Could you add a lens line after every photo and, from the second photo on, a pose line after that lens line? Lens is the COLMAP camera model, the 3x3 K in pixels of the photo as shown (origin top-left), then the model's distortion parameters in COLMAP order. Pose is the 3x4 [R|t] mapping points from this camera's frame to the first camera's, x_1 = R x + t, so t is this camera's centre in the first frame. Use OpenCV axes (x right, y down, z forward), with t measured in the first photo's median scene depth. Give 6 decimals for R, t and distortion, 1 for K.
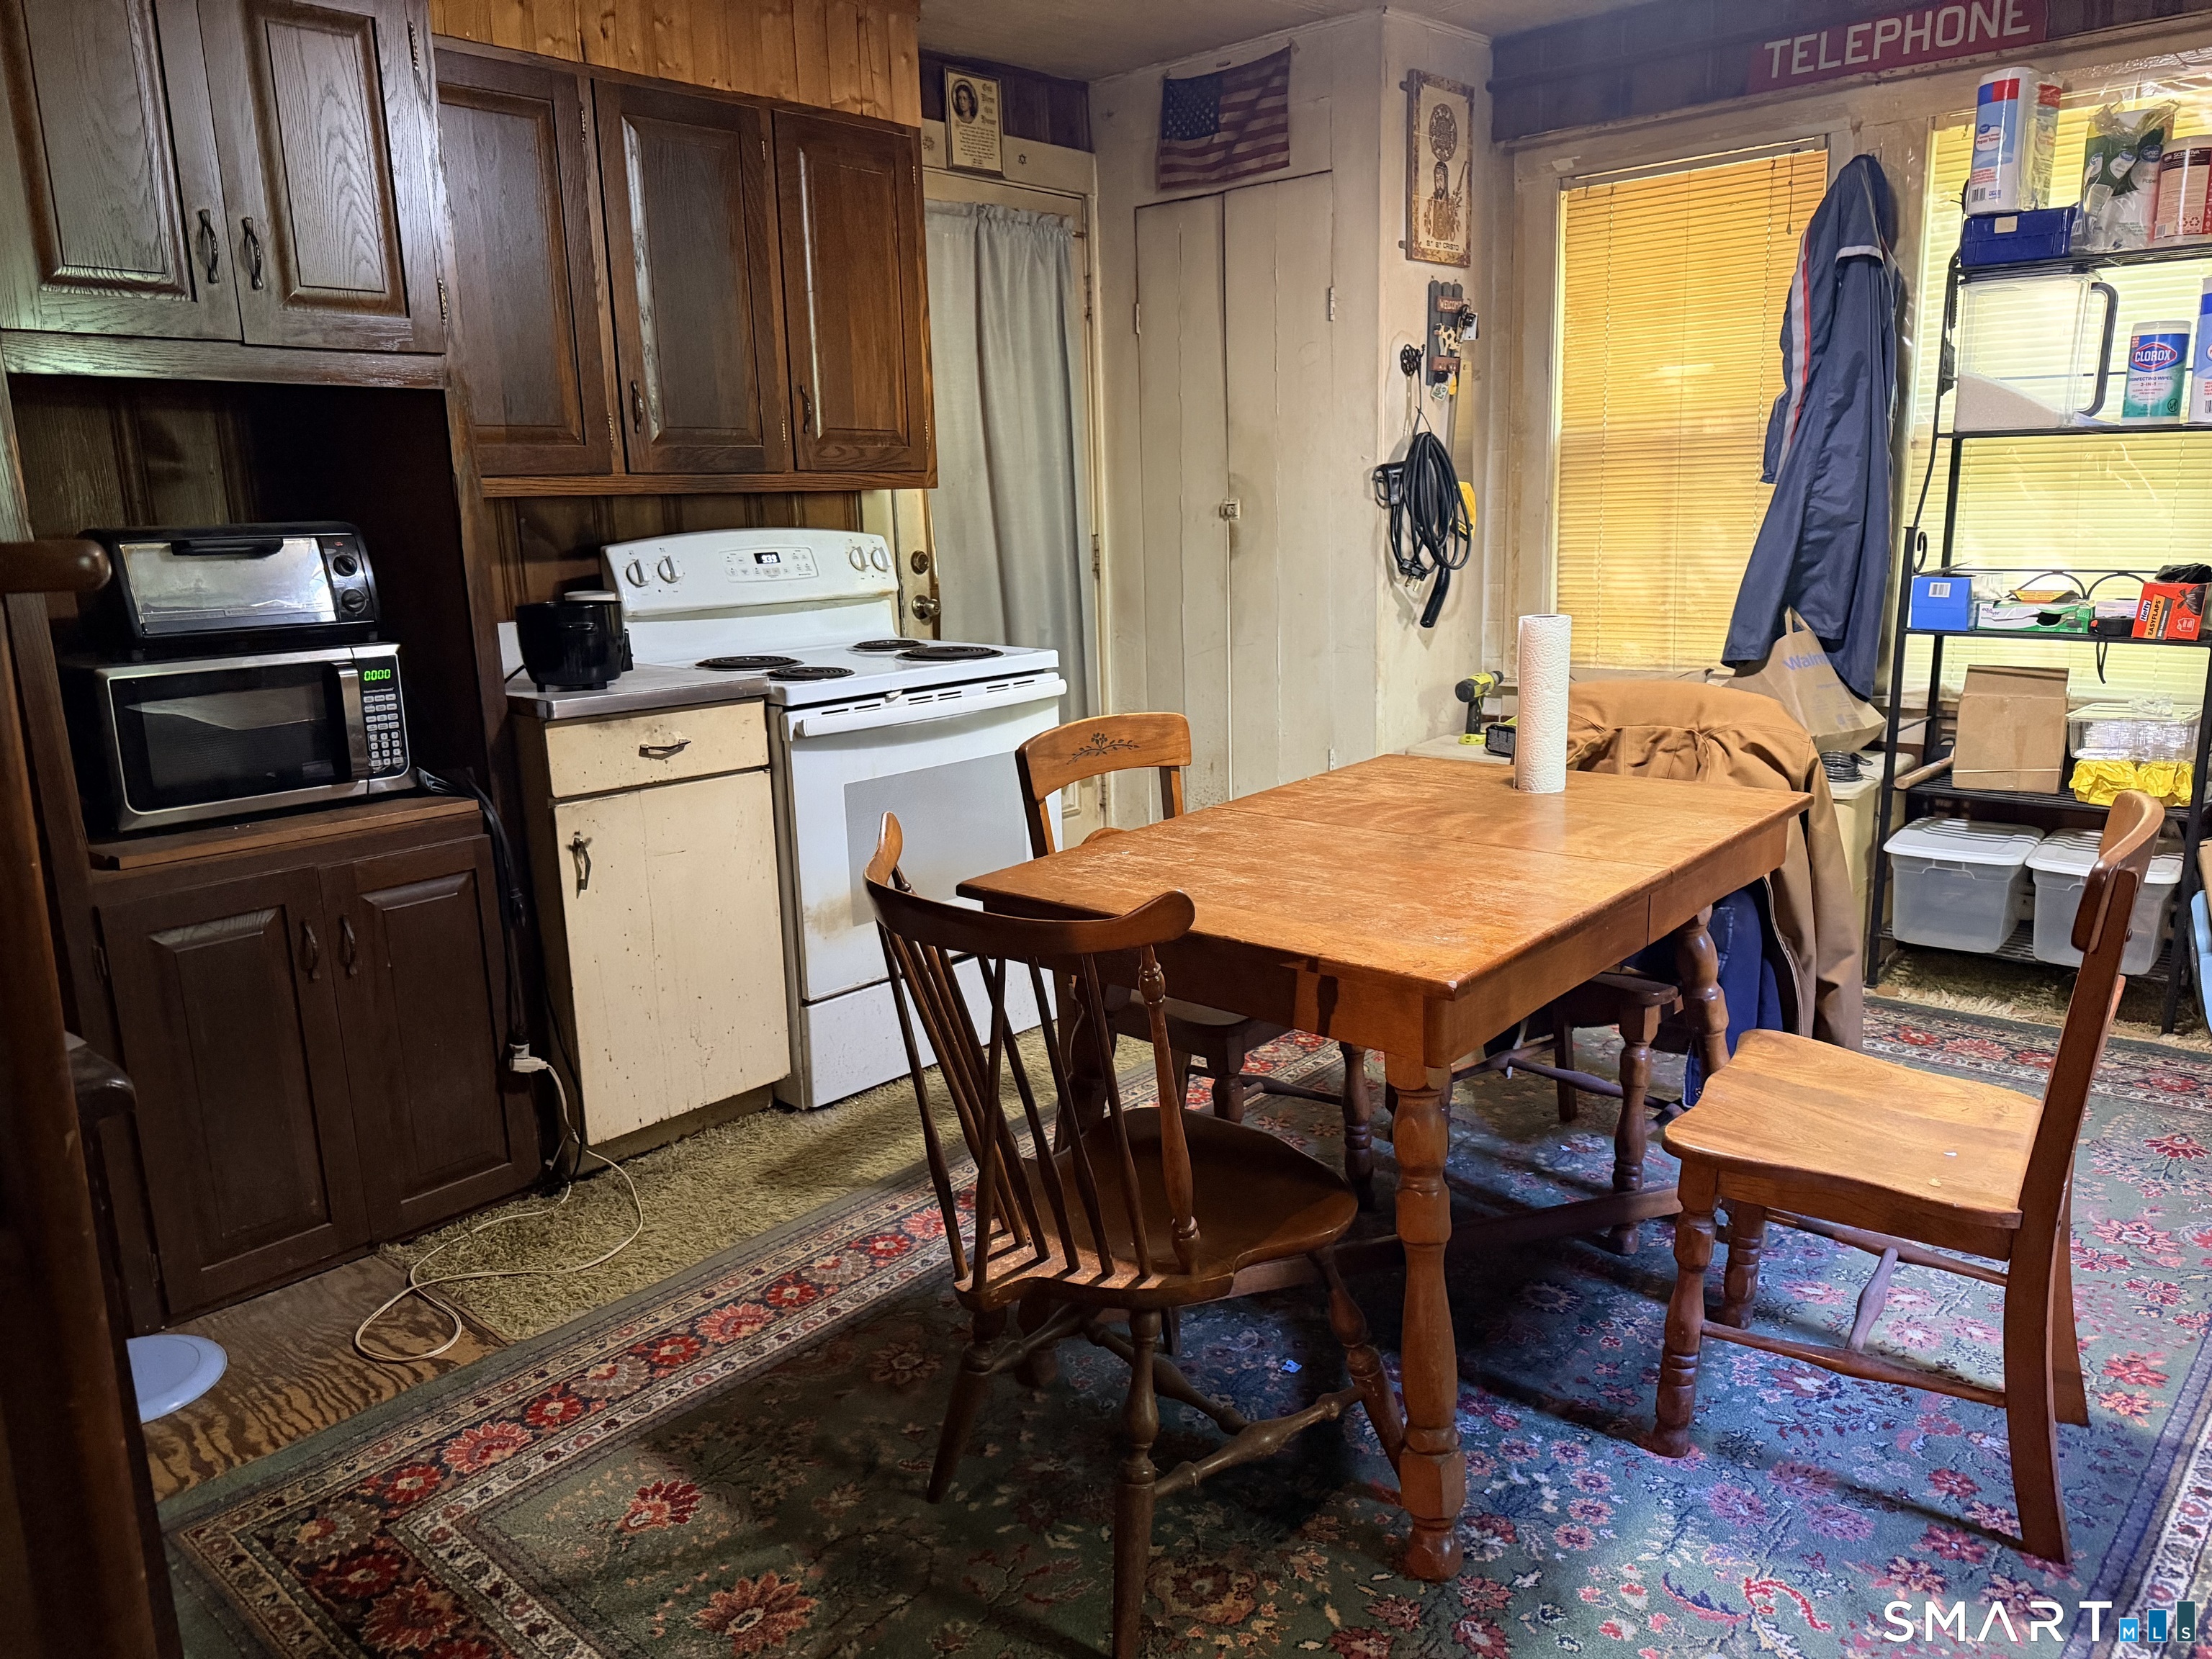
lens RADIAL K [[1513.5, 0, 1106.0], [0, 1513.5, 829.5], [0, 0, 1]] dist [-0.024235, -0.003891]
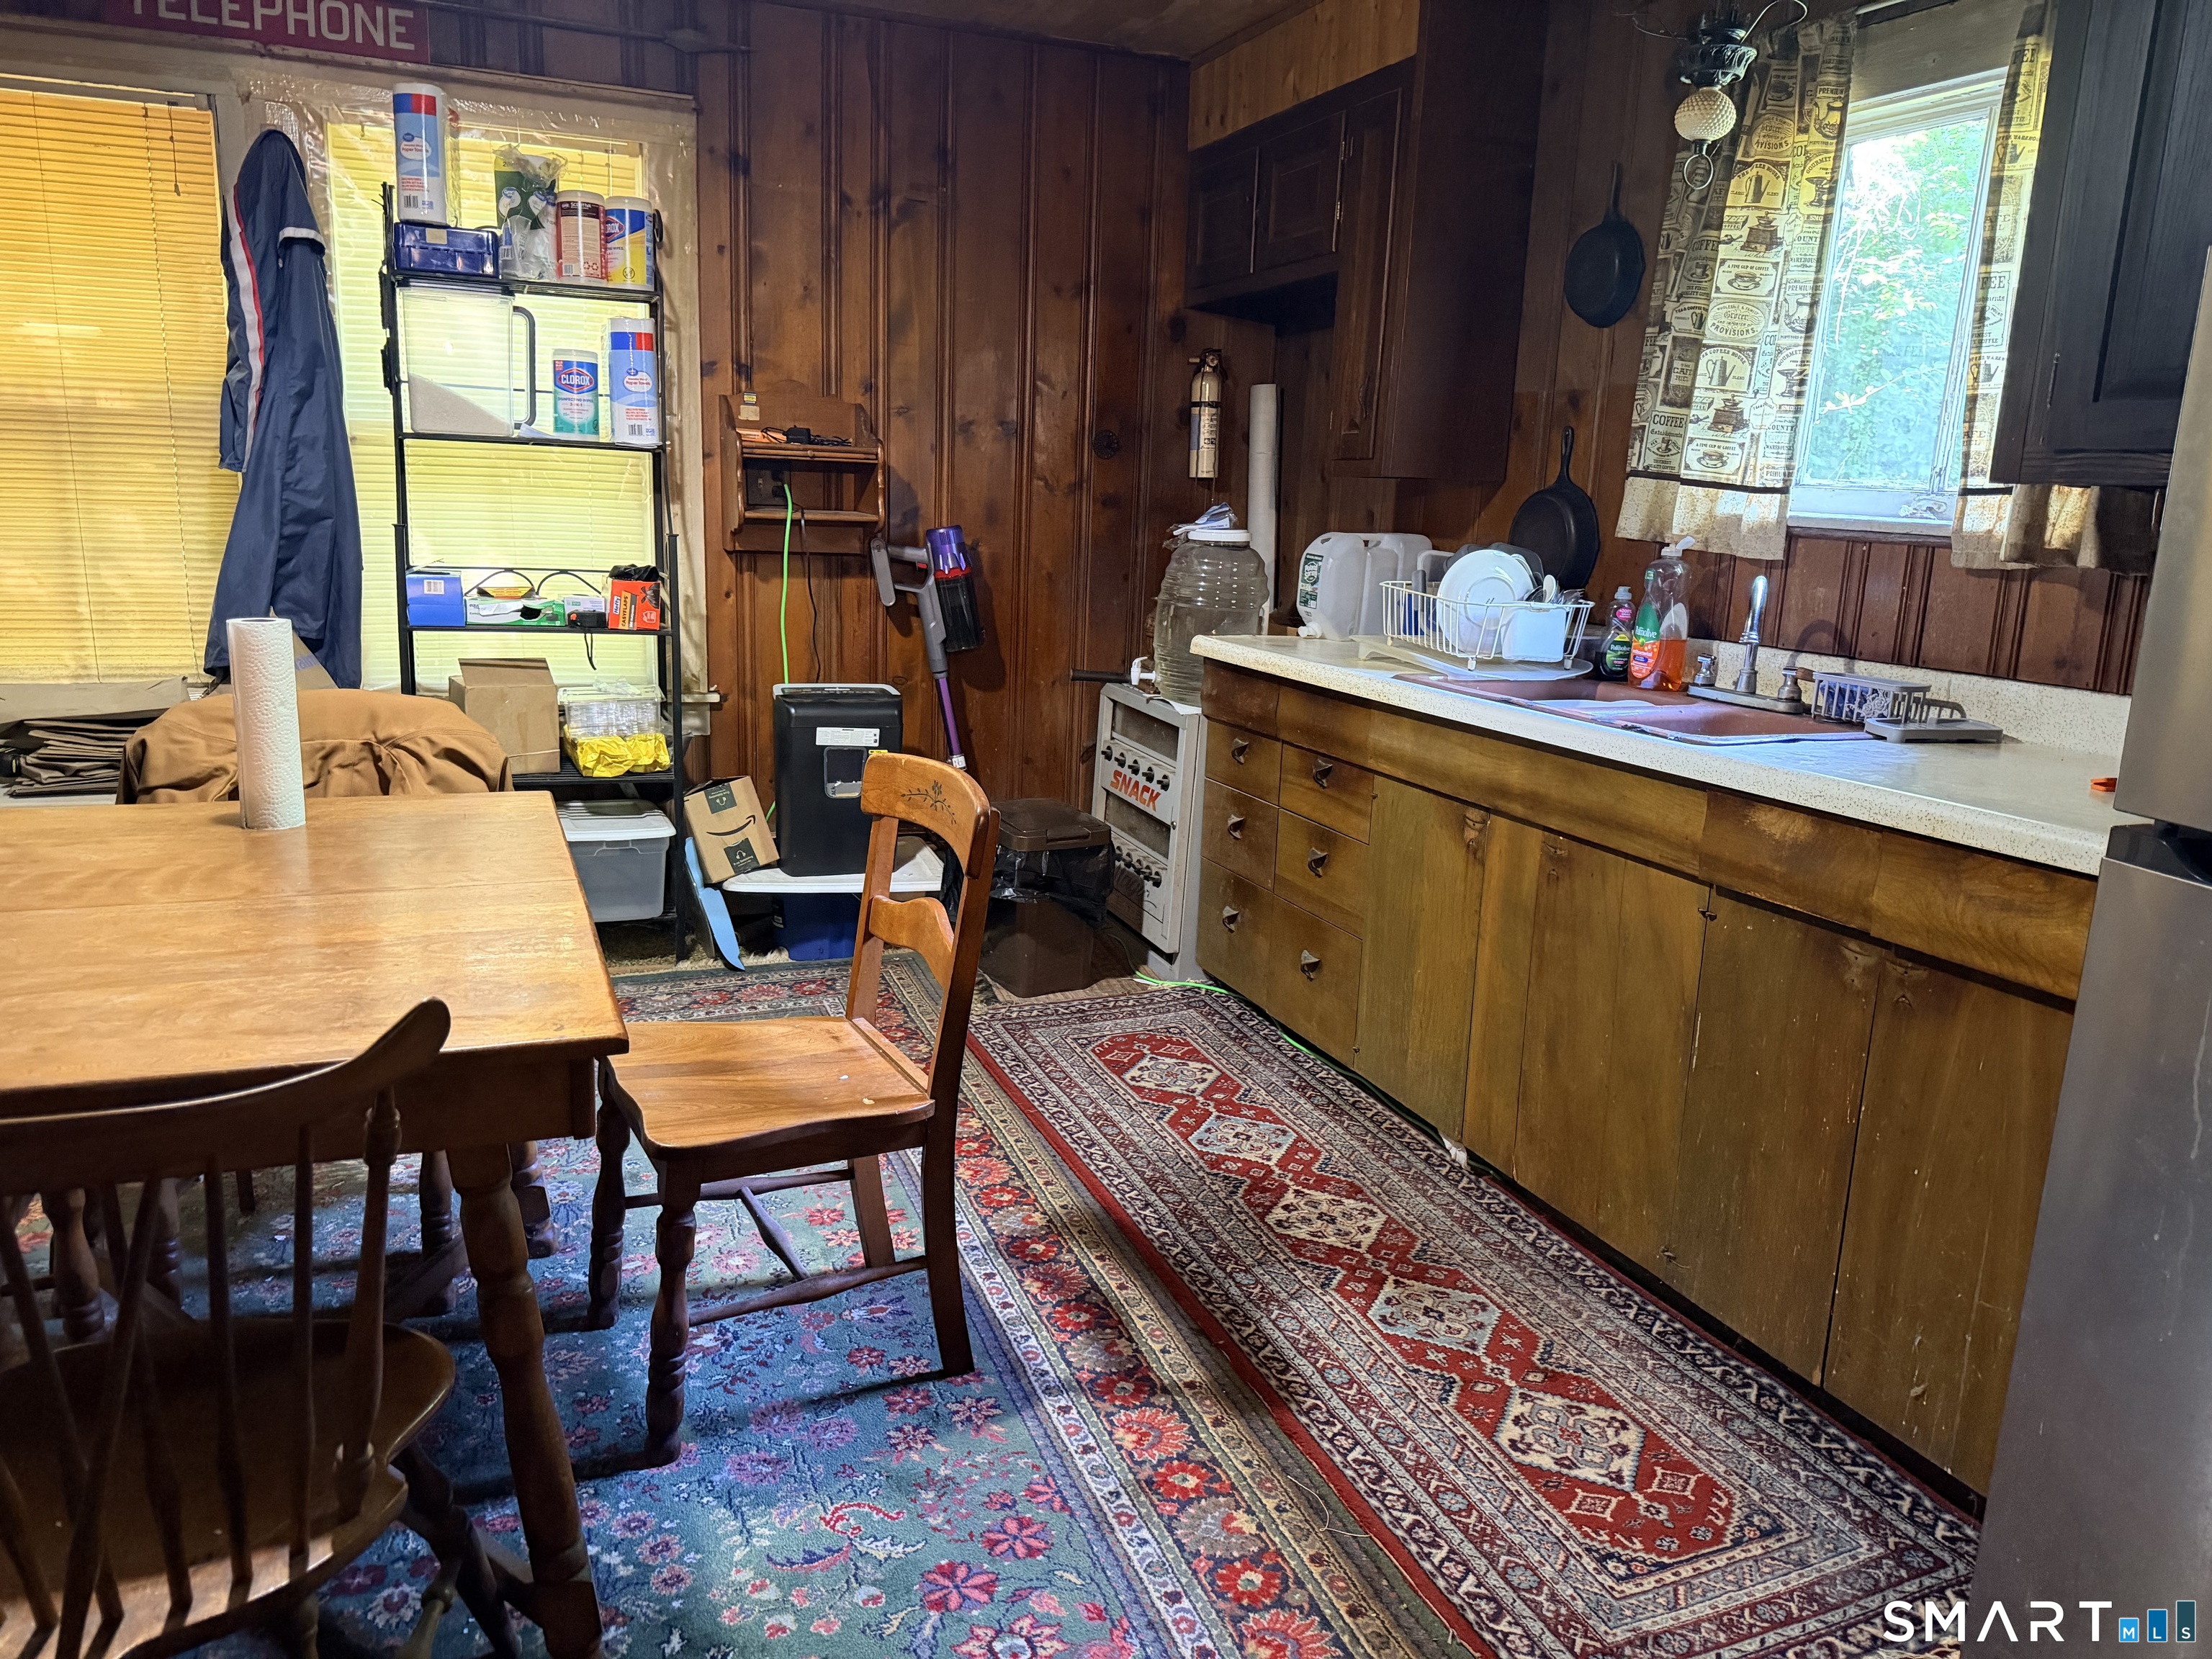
lens RADIAL K [[1507.4, 0, 1106.0], [0, 1507.4, 829.5], [0, 0, 1]] dist [-0.018328, -0.000721]
pose [[0.444460, -0.140746, 0.884673, -0.175872], [0.137171, 0.986626, 0.088052, -0.024243], [-0.885234, 0.082216, 0.457822, 0.142135]]
